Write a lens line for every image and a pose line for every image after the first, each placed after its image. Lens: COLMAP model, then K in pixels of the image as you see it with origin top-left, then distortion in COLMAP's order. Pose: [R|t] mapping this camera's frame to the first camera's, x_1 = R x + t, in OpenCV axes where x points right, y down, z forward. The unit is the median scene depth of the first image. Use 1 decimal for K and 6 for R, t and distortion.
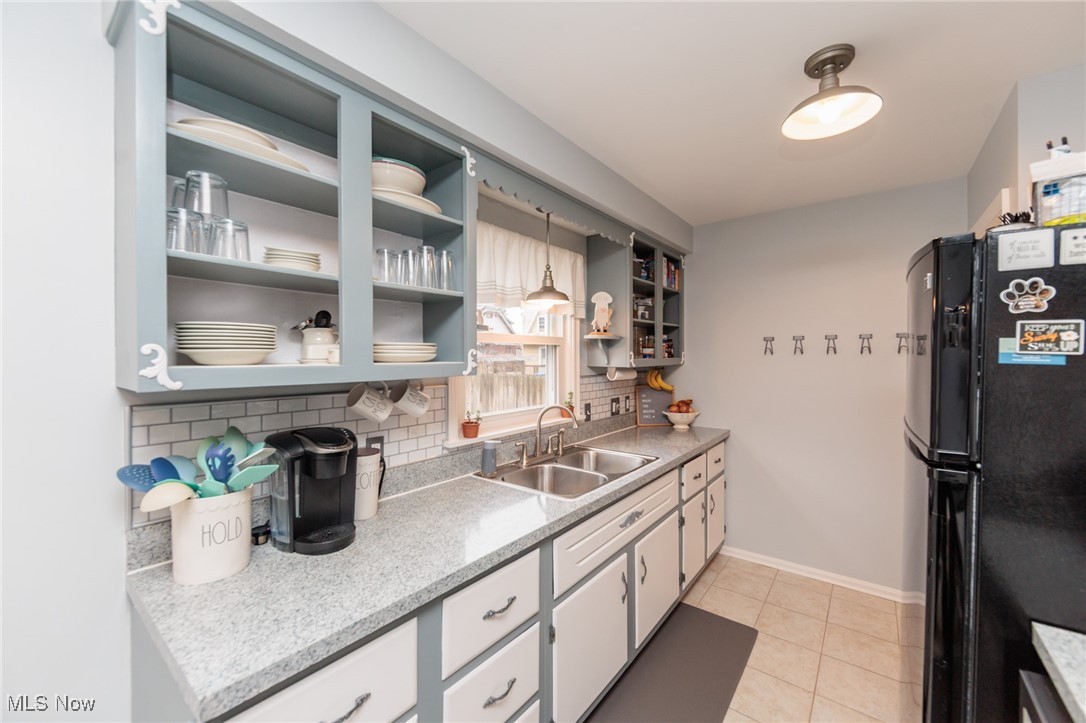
lens RADIAL K [[423.9, 0, 542.4], [0, 423.9, 355.5], [0, 0, 1]] dist [-0.000736, -0.000231]
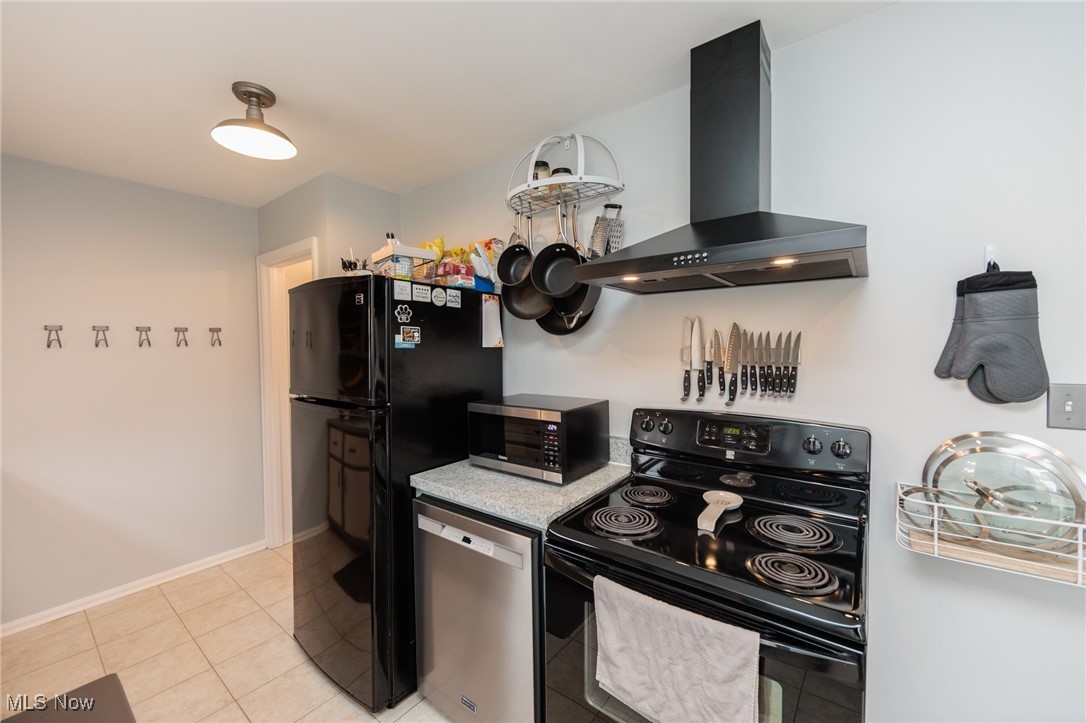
lens RADIAL K [[433.5, 0, 543.5], [0, 433.5, 353.2], [0, 0, 1]] dist [0.000251, 0.000127]
pose [[0.005411, -0.021196, 0.999761, -0.864706], [0.014376, 0.999674, 0.021116, 0.010360], [-0.999882, 0.014258, 0.005714, 0.326256]]
